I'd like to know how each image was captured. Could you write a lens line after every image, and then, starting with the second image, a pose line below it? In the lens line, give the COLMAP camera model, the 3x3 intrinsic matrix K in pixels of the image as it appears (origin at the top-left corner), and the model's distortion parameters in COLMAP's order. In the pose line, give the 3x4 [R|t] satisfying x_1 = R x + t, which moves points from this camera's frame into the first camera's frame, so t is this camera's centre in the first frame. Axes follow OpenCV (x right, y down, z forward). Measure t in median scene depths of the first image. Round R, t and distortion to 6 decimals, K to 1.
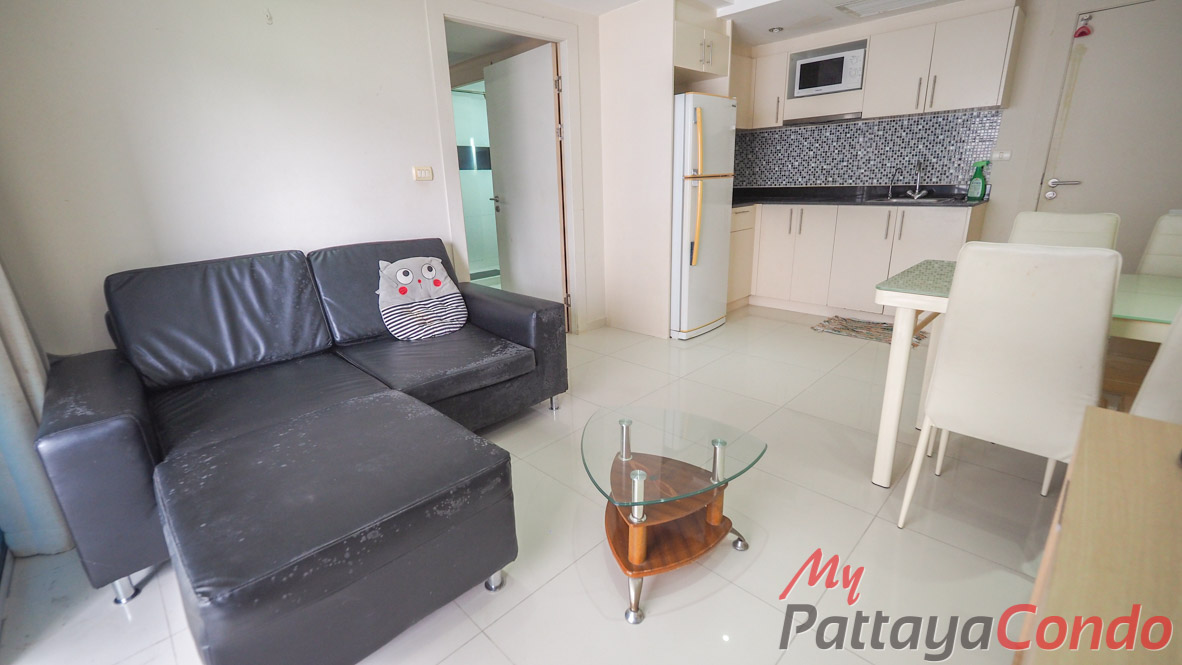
lens RADIAL K [[499.3, 0, 590.5], [0, 499.3, 332.9], [0, 0, 1]] dist [-0.006888, -0.000872]
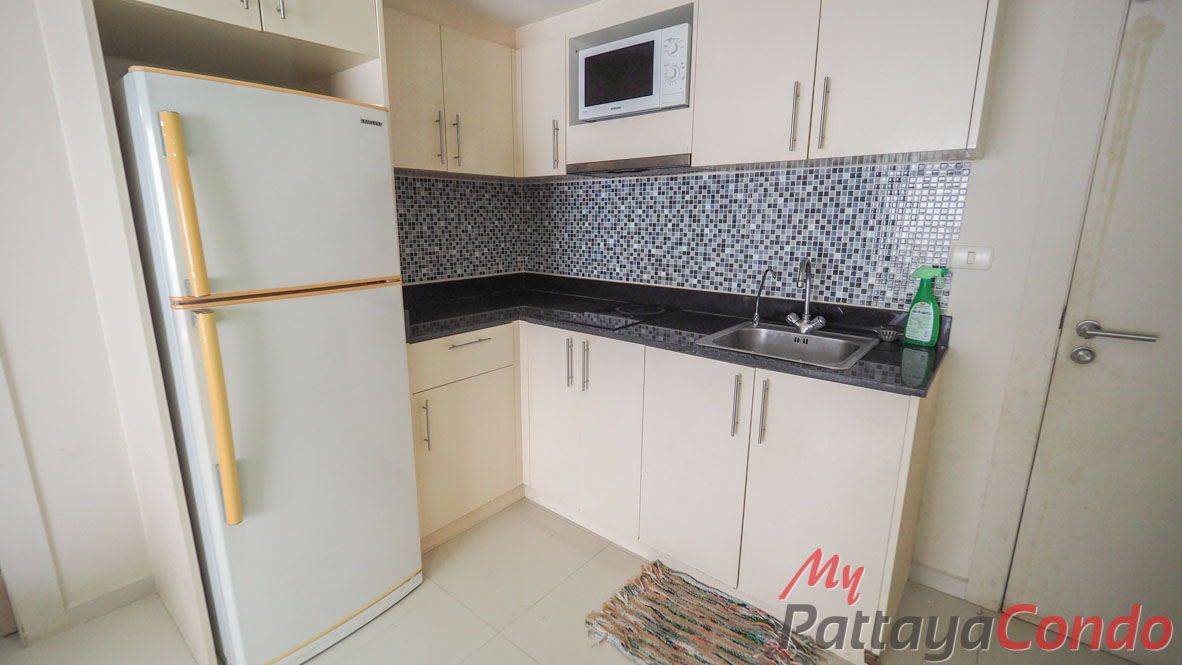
lens RADIAL K [[499.3, 0, 591.1], [0, 499.3, 332.3], [0, 0, 1]] dist [-0.006888, -0.000872]
pose [[0.994996, 0.014921, 0.098792, 0.385237], [-0.007519, 0.997165, -0.074872, -0.224123], [-0.099629, 0.073754, 0.992287, 0.519175]]
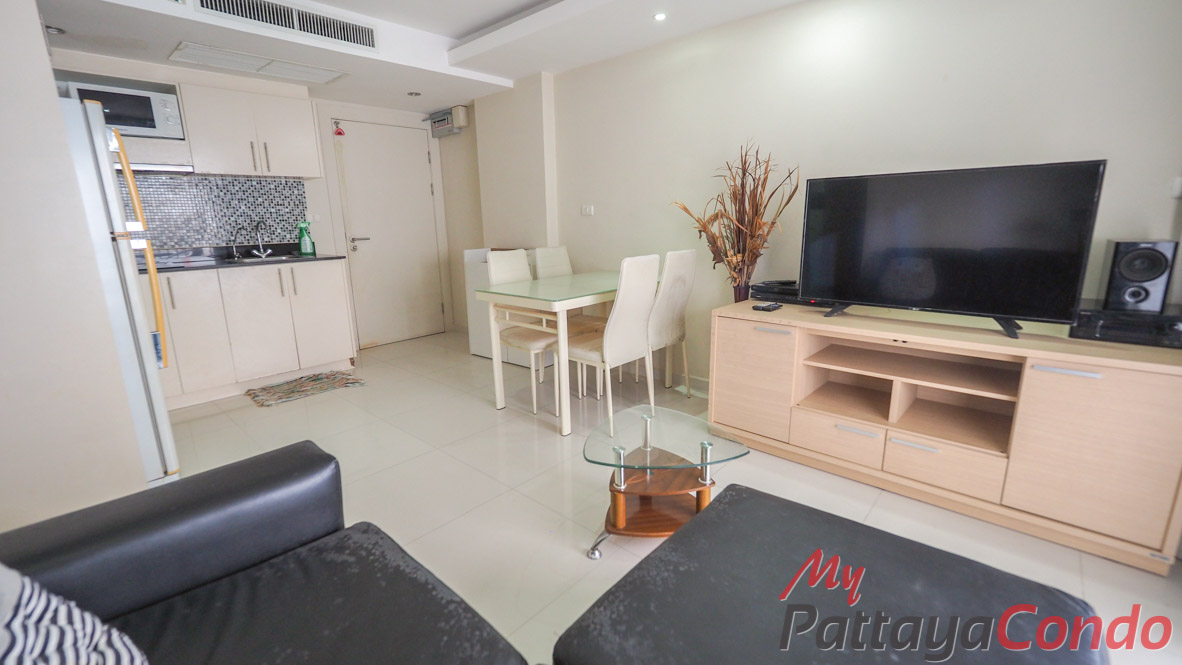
lens RADIAL K [[499.3, 0, 564.9], [0, 499.3, 332.6], [0, 0, 1]] dist [-0.006888, -0.000872]
pose [[-0.021198, -0.188925, 0.981763, -0.373612], [0.320229, 0.928965, 0.185679, -0.115359], [-0.947103, 0.318325, 0.040807, 0.412565]]
